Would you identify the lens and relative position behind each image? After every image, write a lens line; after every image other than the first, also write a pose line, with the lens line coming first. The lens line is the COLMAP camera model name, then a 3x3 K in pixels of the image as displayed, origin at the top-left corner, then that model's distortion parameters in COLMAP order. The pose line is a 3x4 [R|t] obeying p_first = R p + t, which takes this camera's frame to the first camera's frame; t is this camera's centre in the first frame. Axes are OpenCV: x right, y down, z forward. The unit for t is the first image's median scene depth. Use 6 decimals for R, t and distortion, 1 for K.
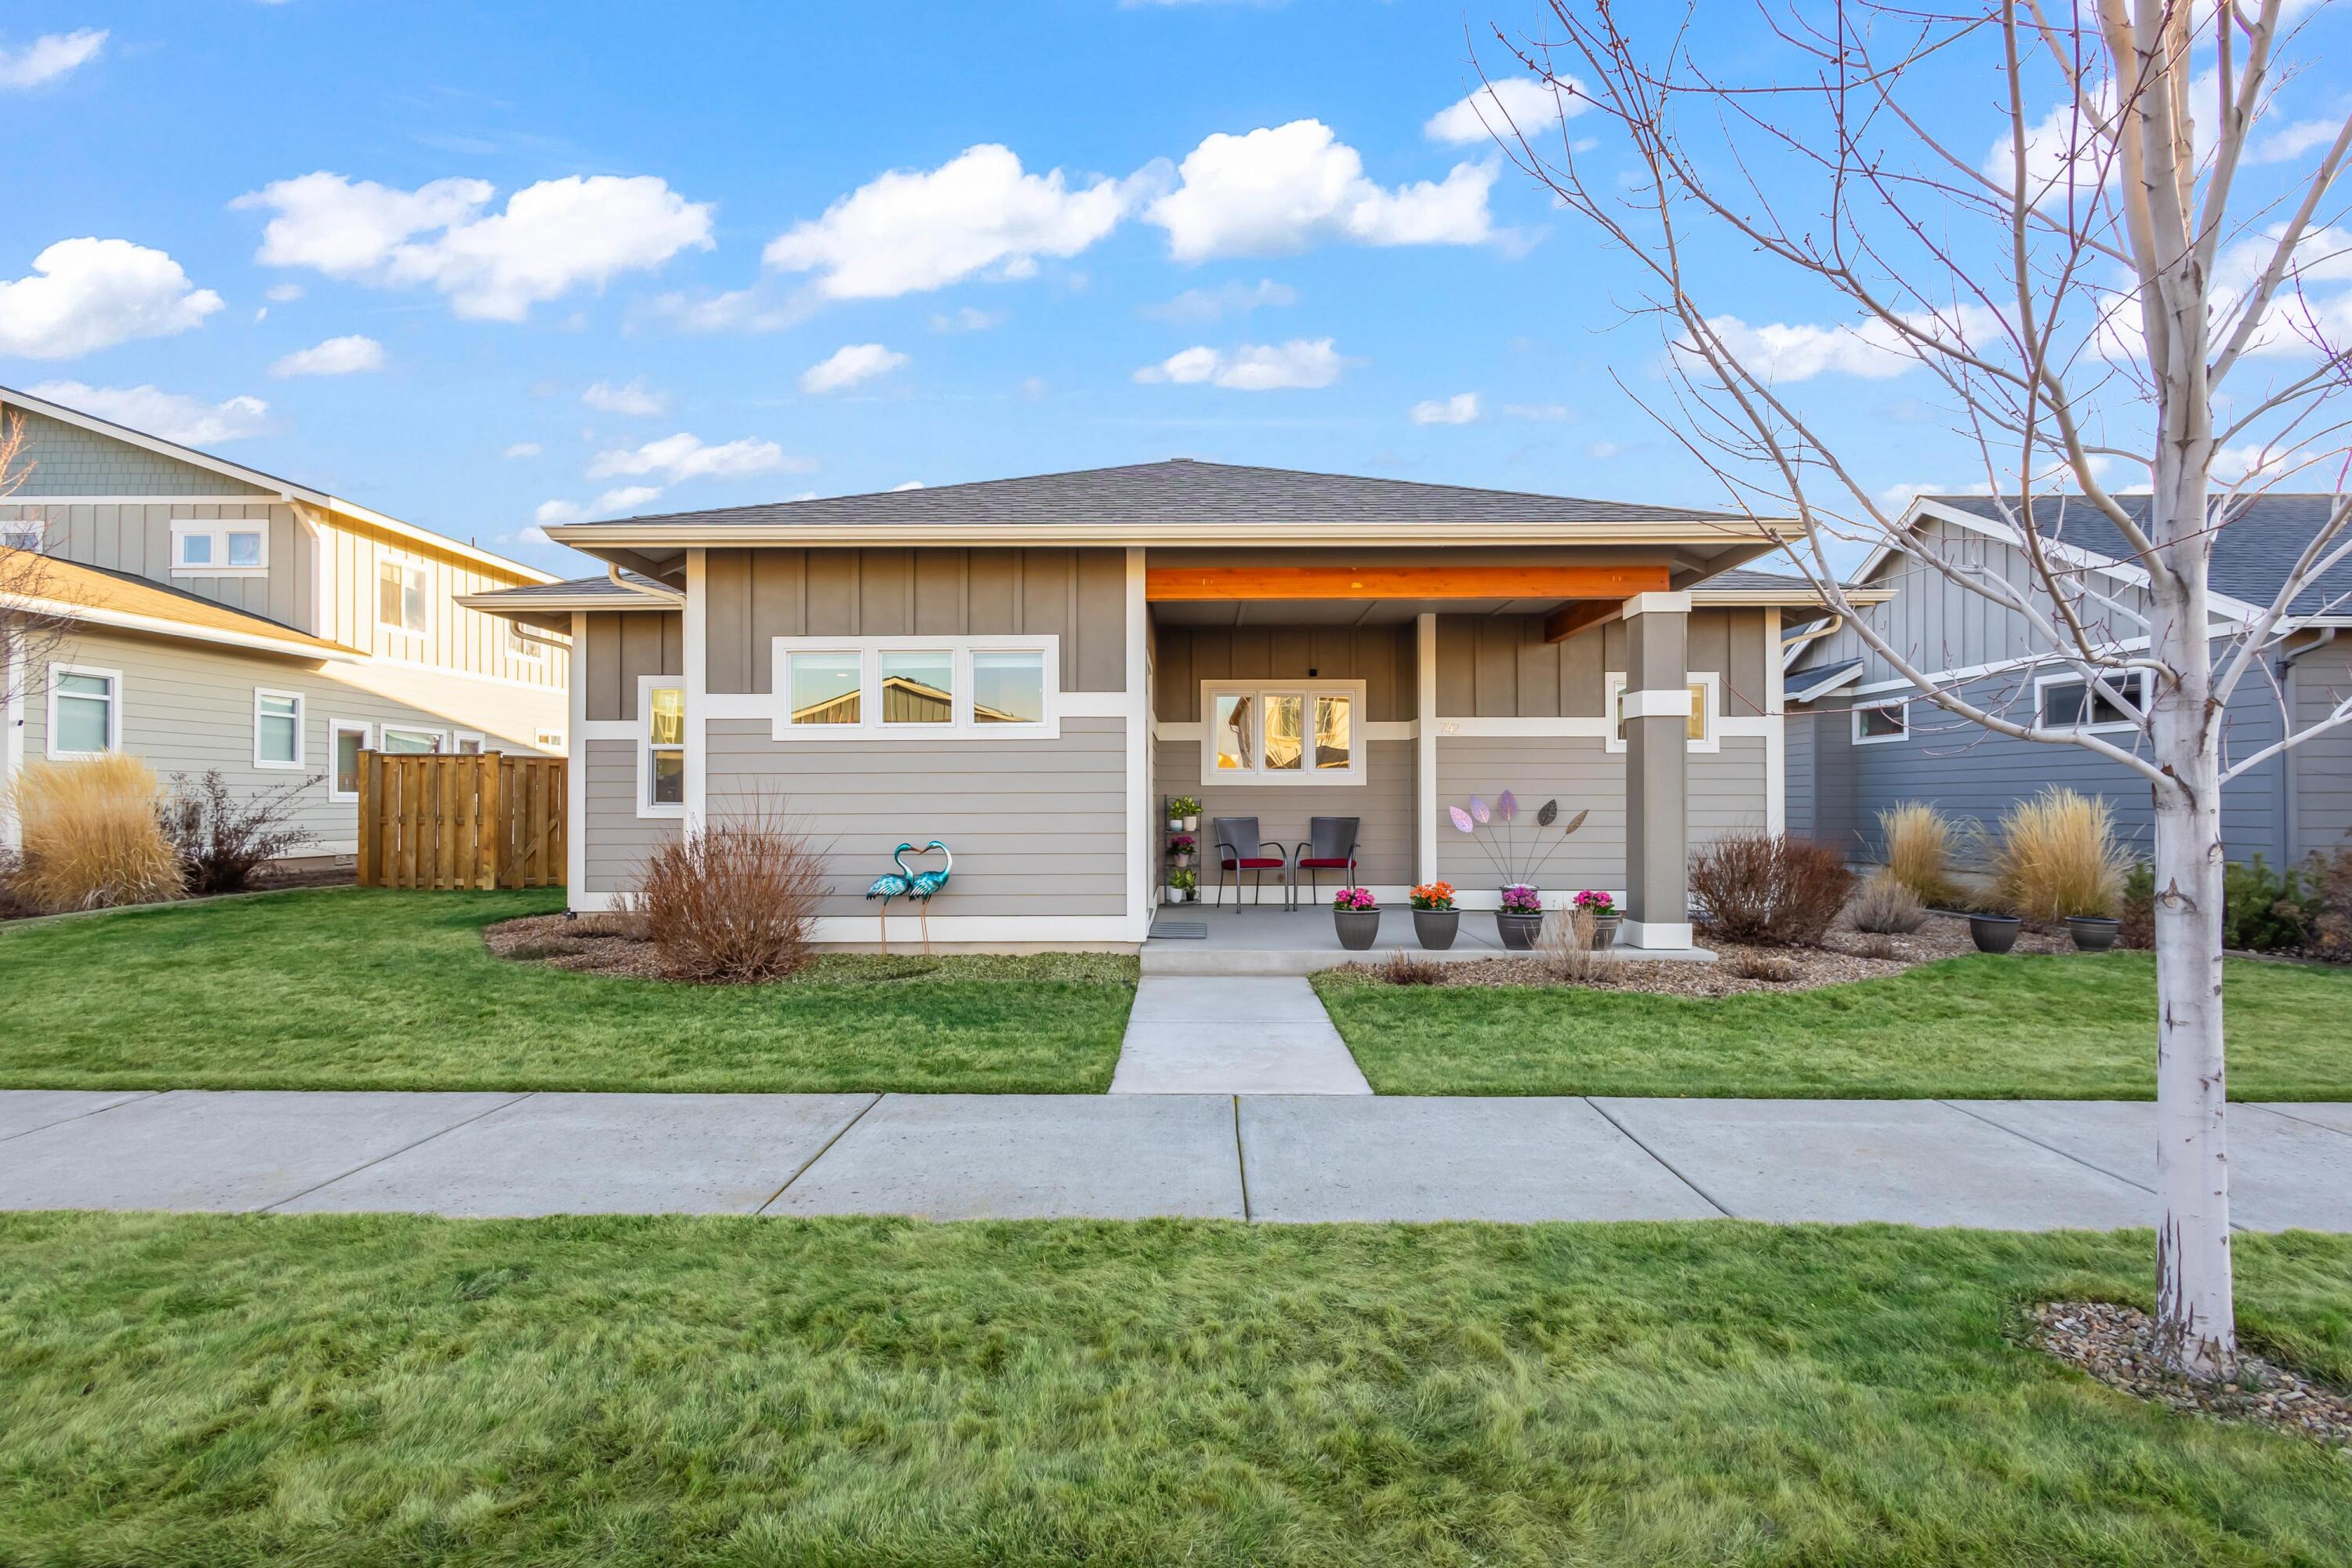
lens RADIAL K [[1064.6, 0, 1176.0], [0, 1064.6, 784.0], [0, 0, 1]] dist [0.005338, -0.000653]
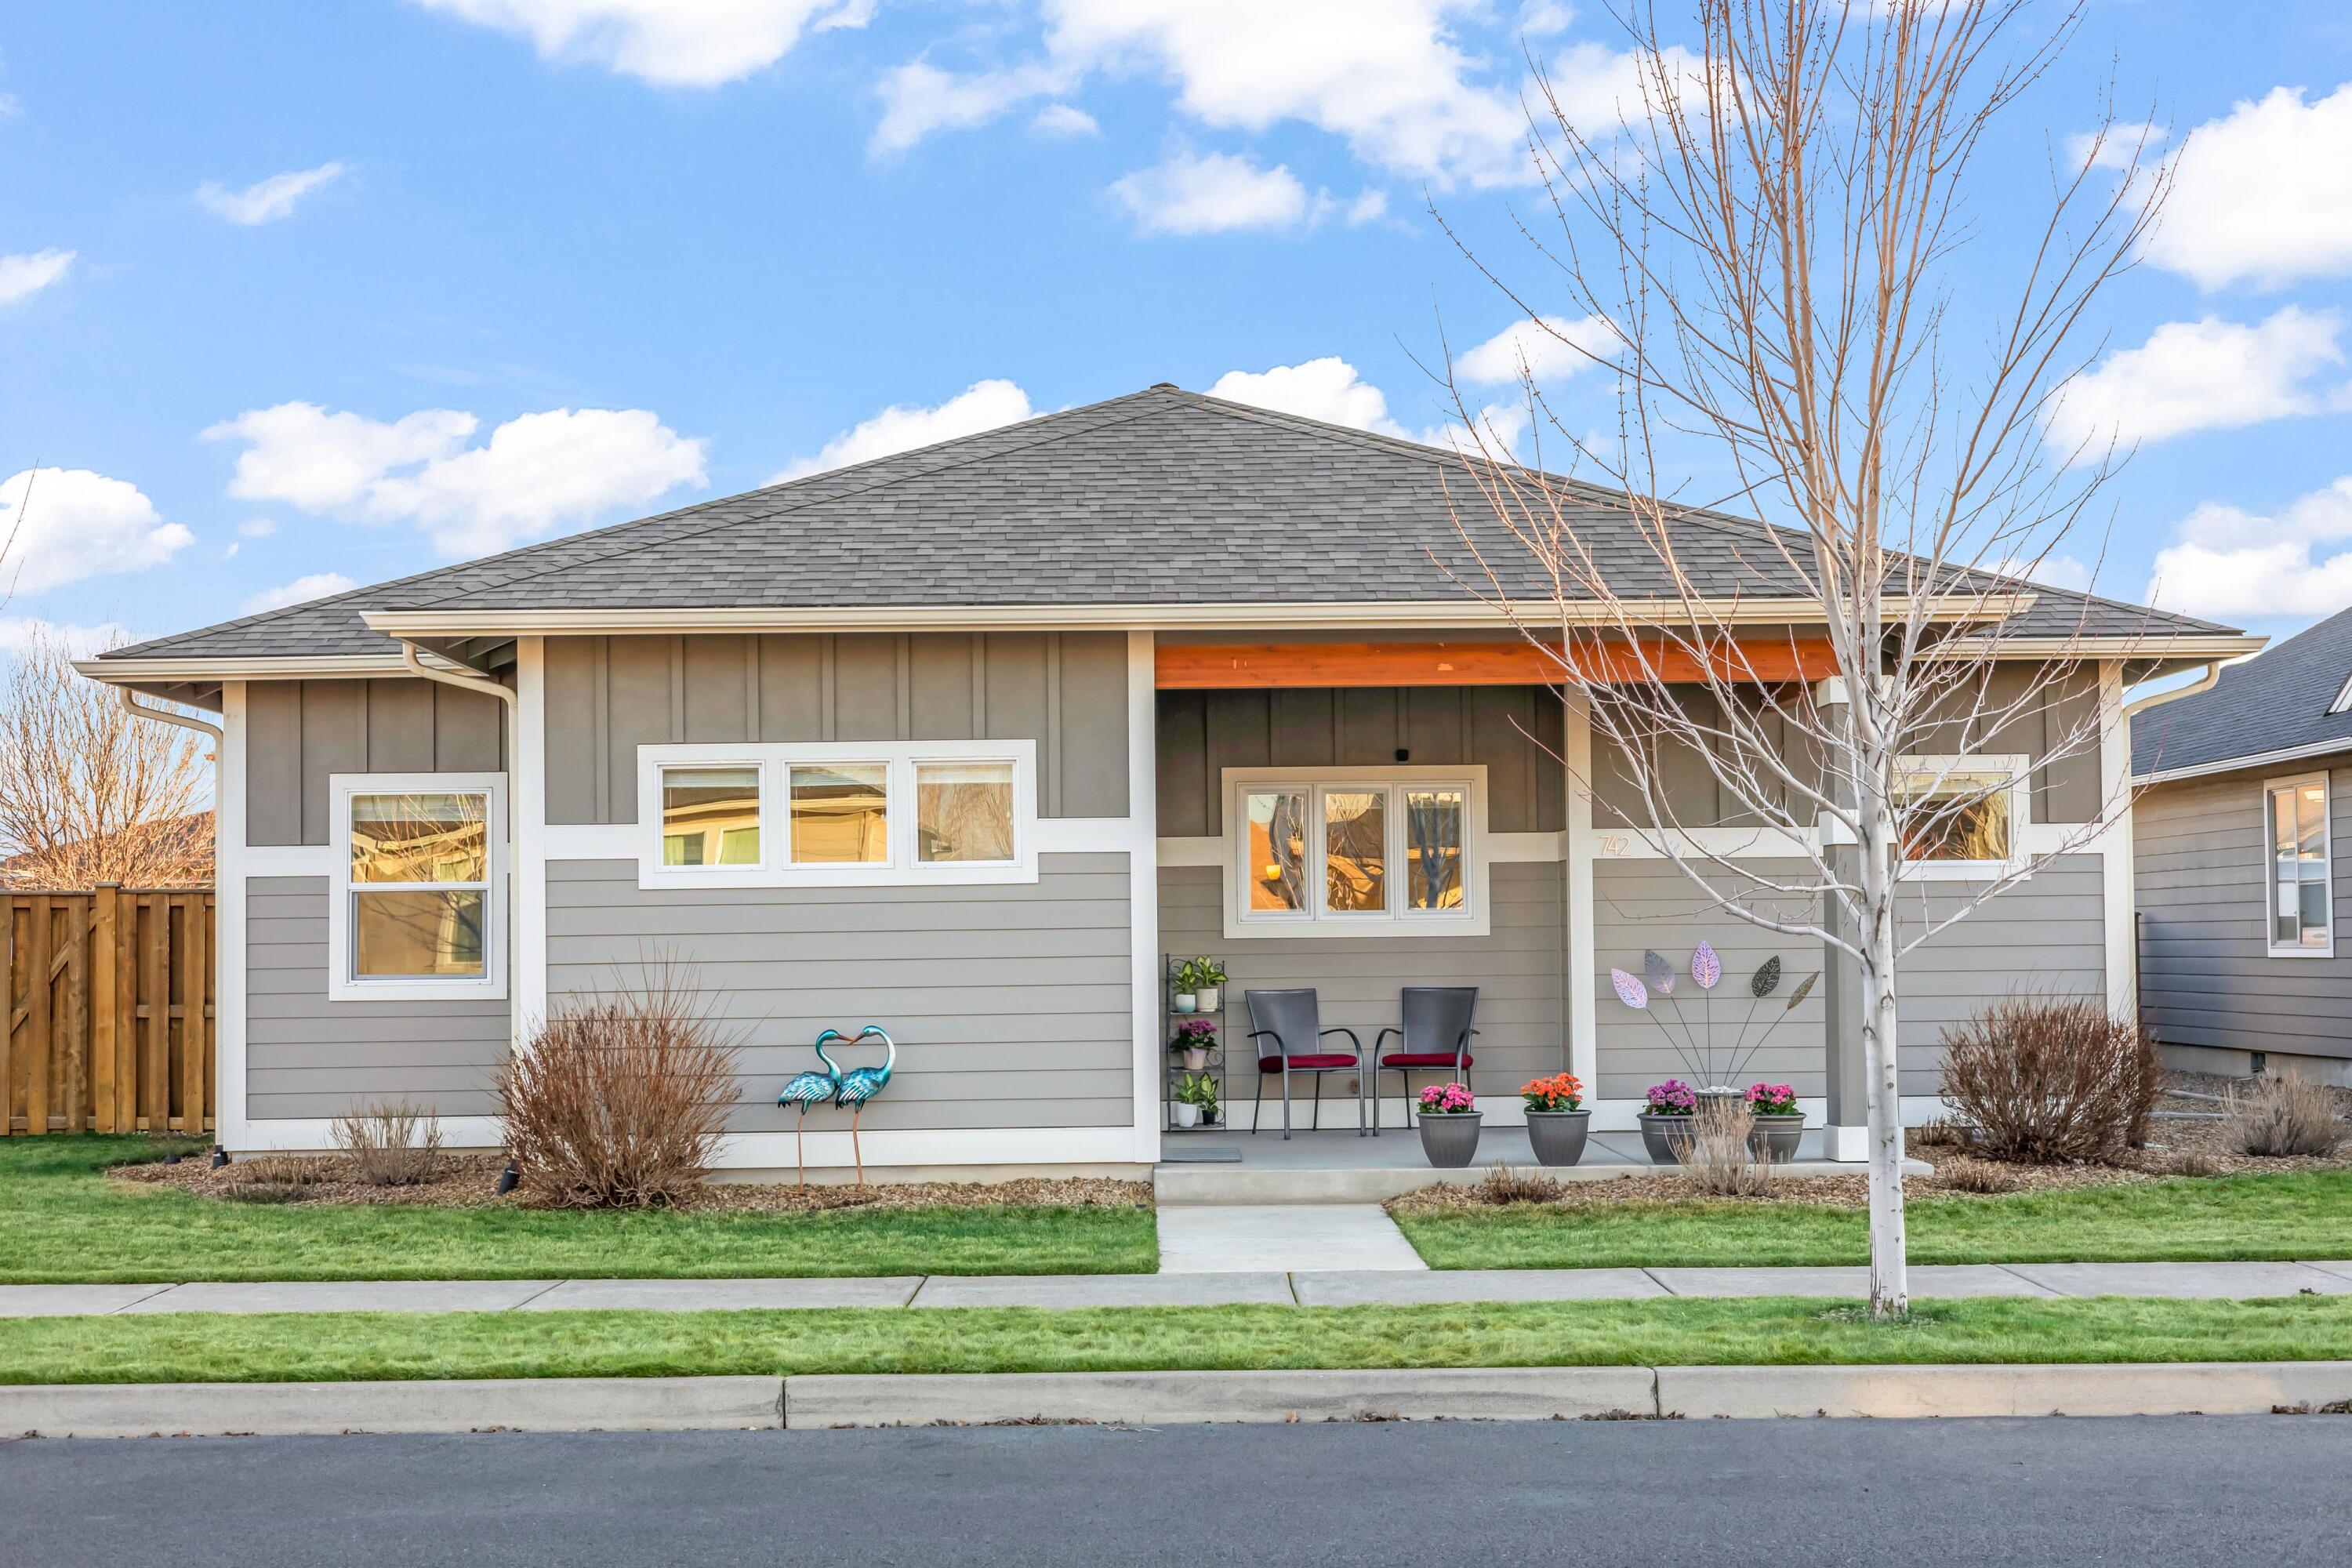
lens RADIAL K [[3489.9, 0, 1176.0], [0, 3489.9, 784.0], [0, 0, 1]] dist [0.005902, -0.005108]
pose [[0.999469, -0.009437, 0.031184, -0.088685], [0.010348, 0.999521, -0.029180, -0.039175], [-0.030893, 0.029487, 0.999088, -1.367588]]
